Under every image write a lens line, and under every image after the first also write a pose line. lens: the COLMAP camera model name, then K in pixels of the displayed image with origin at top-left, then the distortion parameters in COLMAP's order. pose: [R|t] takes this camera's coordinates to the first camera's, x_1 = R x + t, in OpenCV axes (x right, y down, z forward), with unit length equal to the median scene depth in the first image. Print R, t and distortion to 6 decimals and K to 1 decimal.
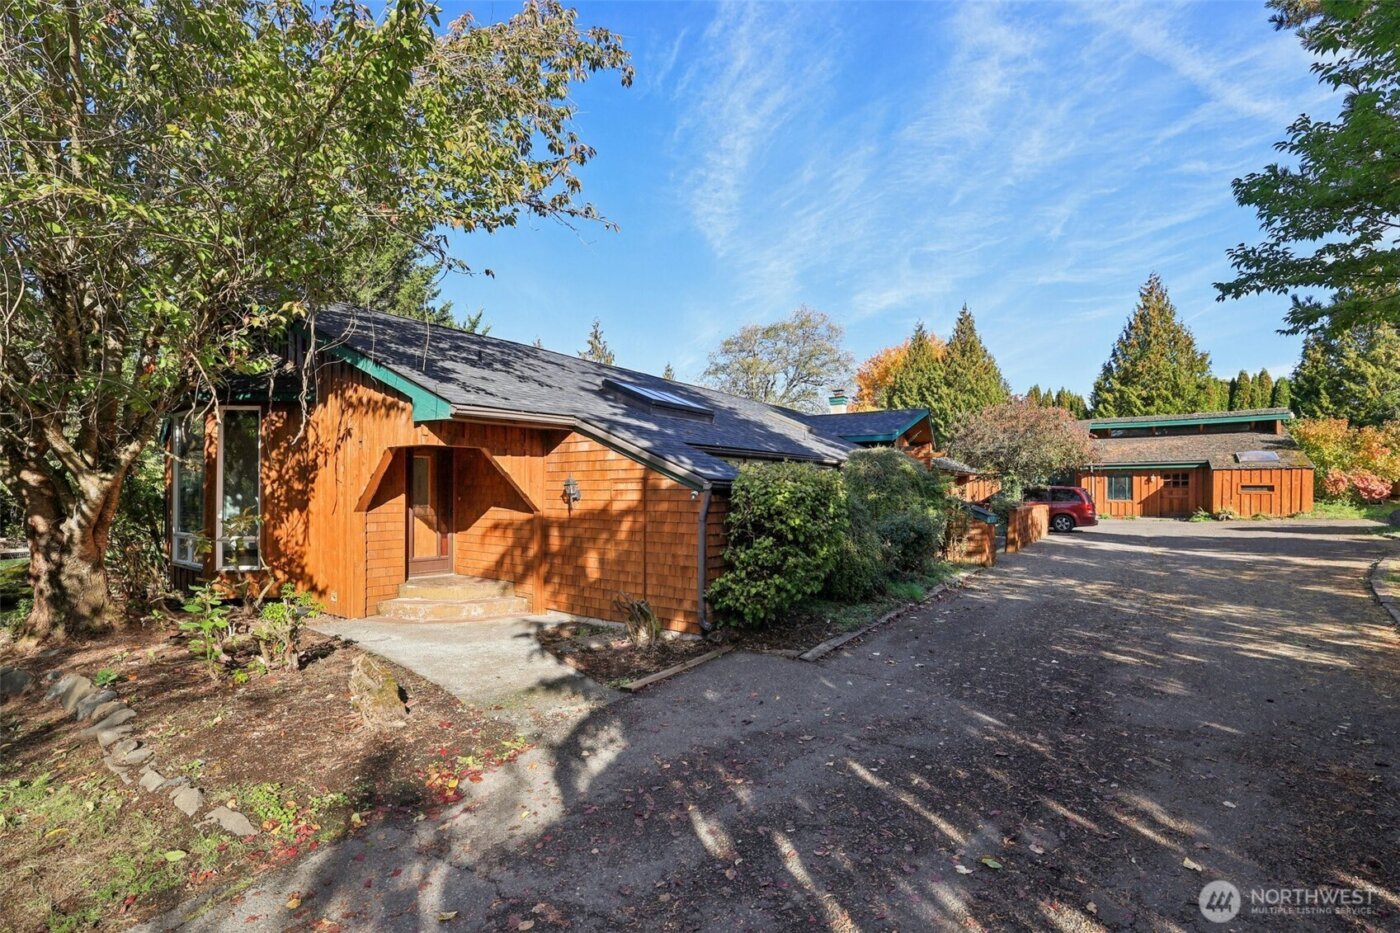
lens RADIAL K [[610.7, 0, 739.7], [0, 610.7, 502.5], [0, 0, 1]] dist [0.000713, -0.000099]
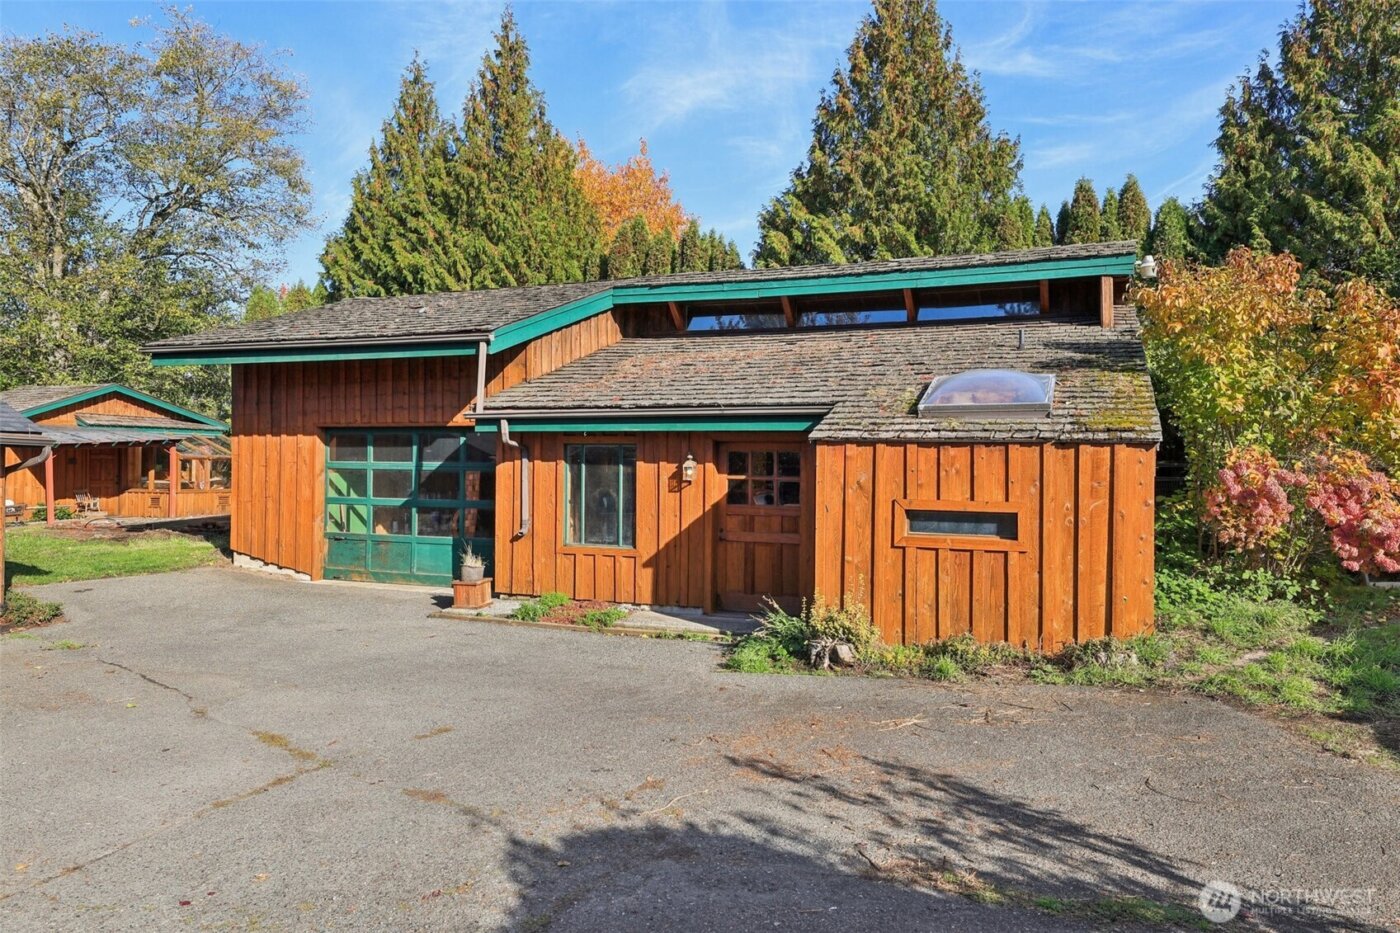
lens RADIAL K [[958.0, 0, 695.5], [0, 958.0, 474.5], [0, 0, 1]] dist [0.004884, 0.011088]
pose [[0.981400, 0.007807, 0.191817, 0.540895], [-0.007125, 0.999966, -0.004244, -0.032067], [-0.191843, 0.002798, 0.981422, 0.525491]]
